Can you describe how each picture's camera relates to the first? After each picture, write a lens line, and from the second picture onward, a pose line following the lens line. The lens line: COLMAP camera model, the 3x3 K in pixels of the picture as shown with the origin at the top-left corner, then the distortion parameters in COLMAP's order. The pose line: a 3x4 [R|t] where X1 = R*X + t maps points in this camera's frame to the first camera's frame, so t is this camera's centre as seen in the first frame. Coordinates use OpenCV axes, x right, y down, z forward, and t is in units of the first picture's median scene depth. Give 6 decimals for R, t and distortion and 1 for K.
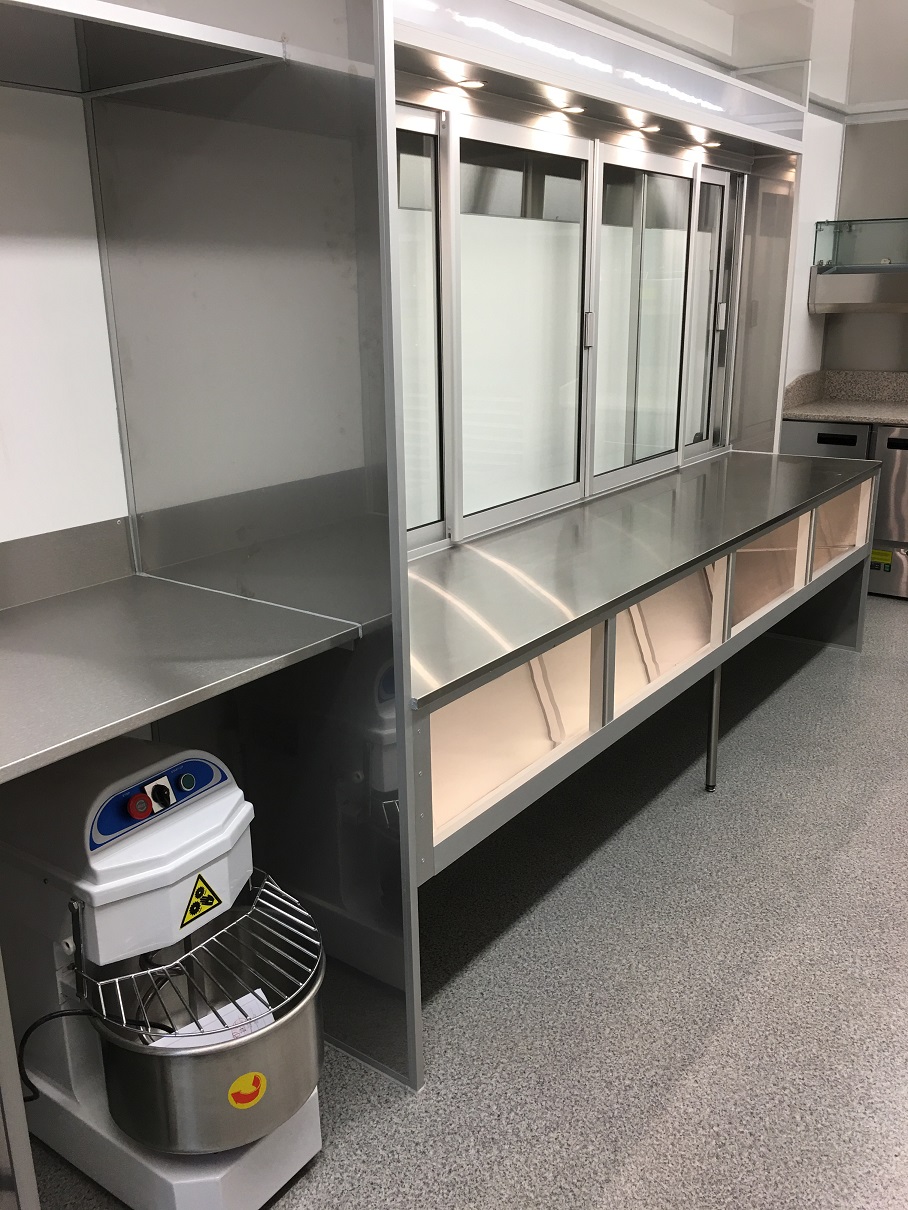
lens RADIAL K [[1034.0, 0, 439.2], [0, 1034.0, 597.6], [0, 0, 1]] dist [0.088019, -0.112450]
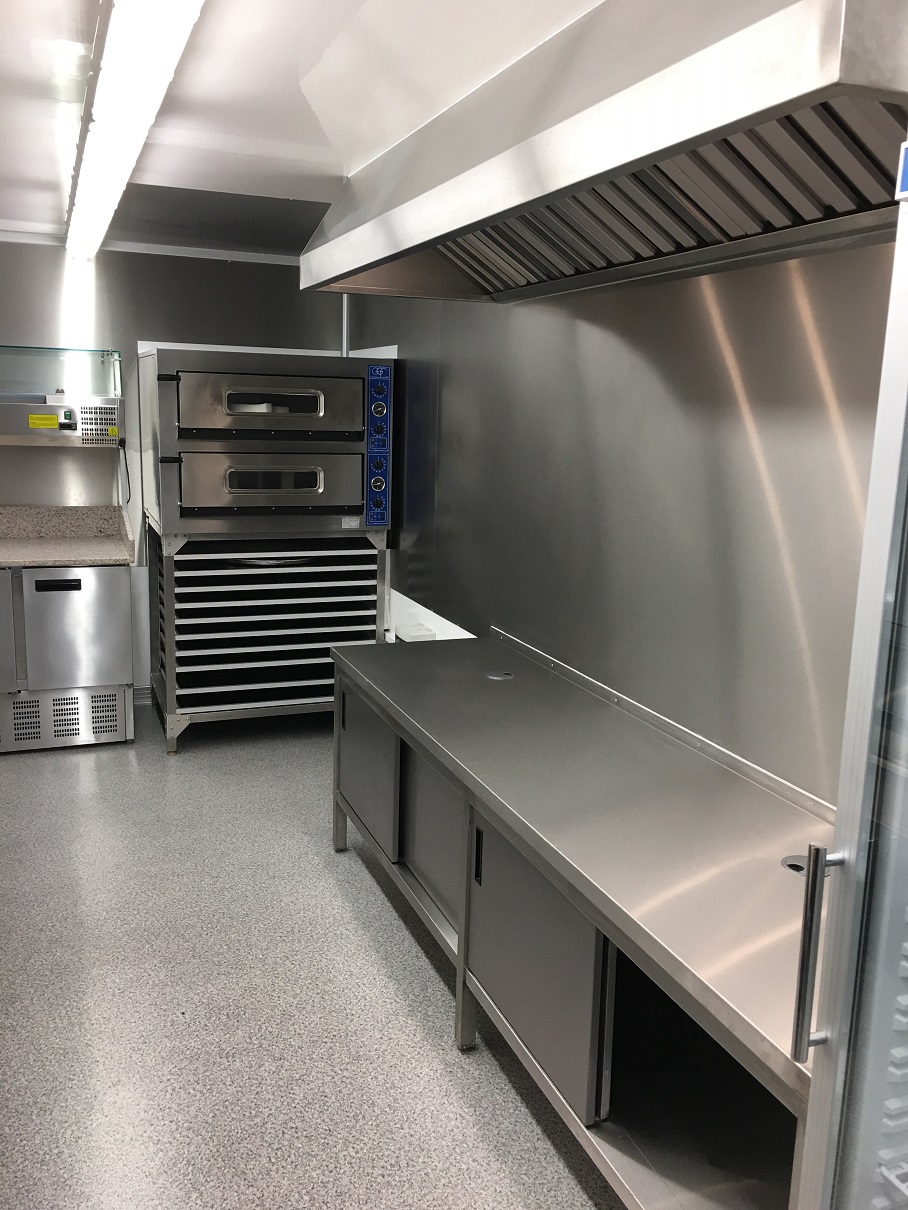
lens RADIAL K [[1034.0, 0, 451.3], [0, 1034.0, 600.2], [0, 0, 1]] dist [0.088019, -0.112450]
pose [[0.539289, -0.132842, 0.831577, -0.083924], [0.206410, 0.978209, 0.022406, -0.095939], [-0.816433, 0.159562, 0.554957, 0.210148]]
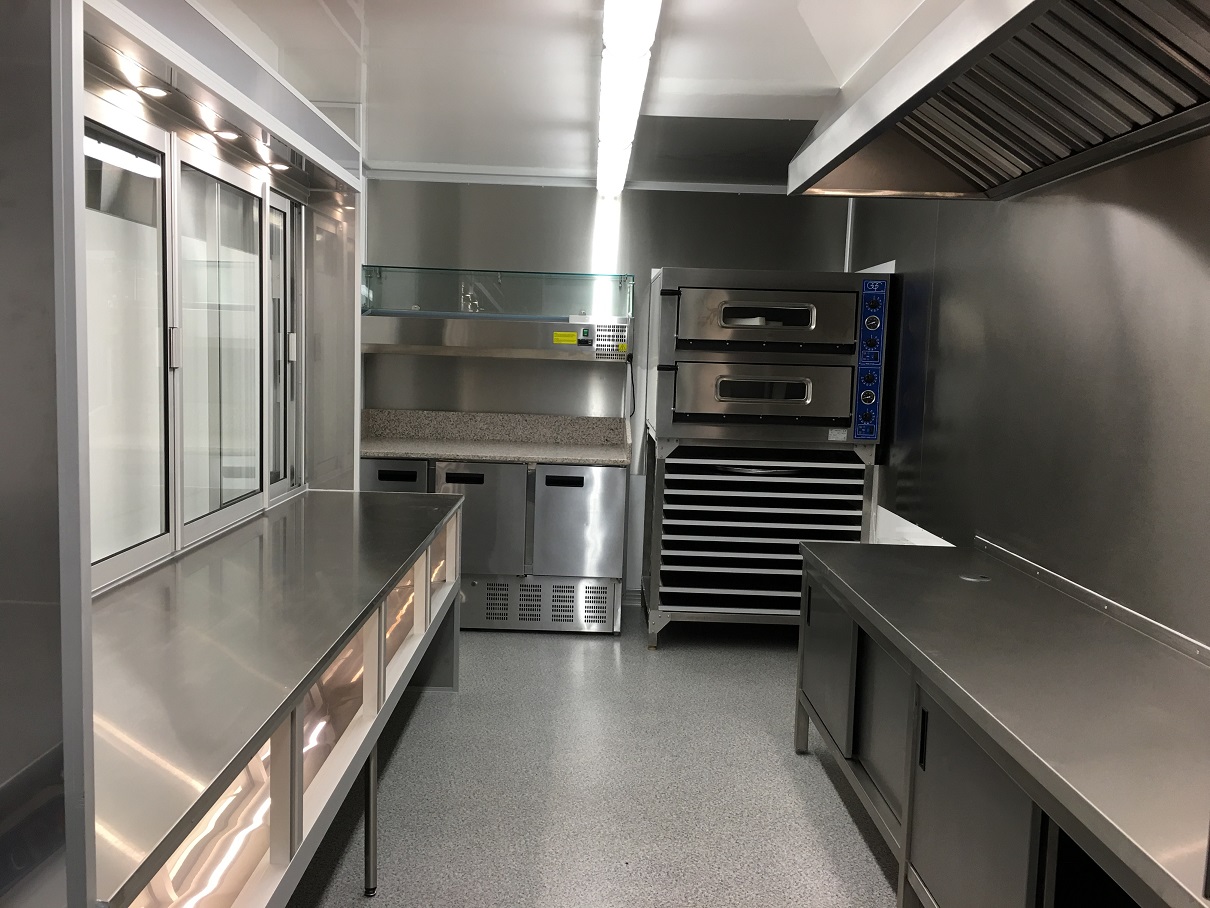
lens RADIAL K [[1034.0, 0, 592.1], [0, 1034.0, 446.9], [0, 0, 1]] dist [0.088019, -0.112450]
pose [[0.803989, -0.017023, 0.594401, -0.081207], [0.127421, 0.981304, -0.144246, -0.019169], [-0.580832, 0.191711, 0.791126, 0.166244]]
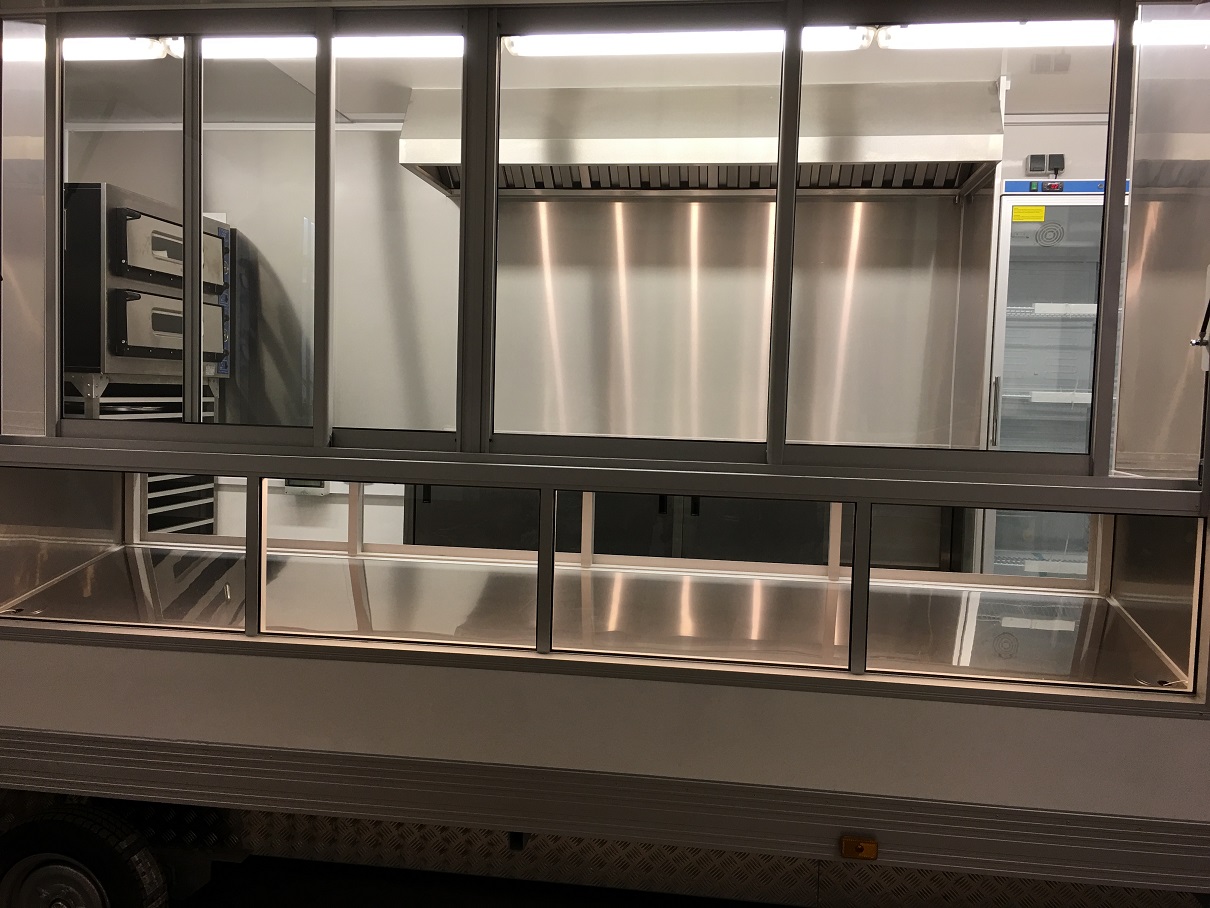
lens RADIAL K [[1034.0, 0, 607.0], [0, 1034.0, 454.5], [0, 0, 1]] dist [0.088019, -0.112450]
pose [[-0.475950, -0.055511, 0.877719, -0.584523], [0.220396, 0.958632, 0.180140, -0.224192], [-0.851409, 0.279183, -0.444026, 1.299046]]
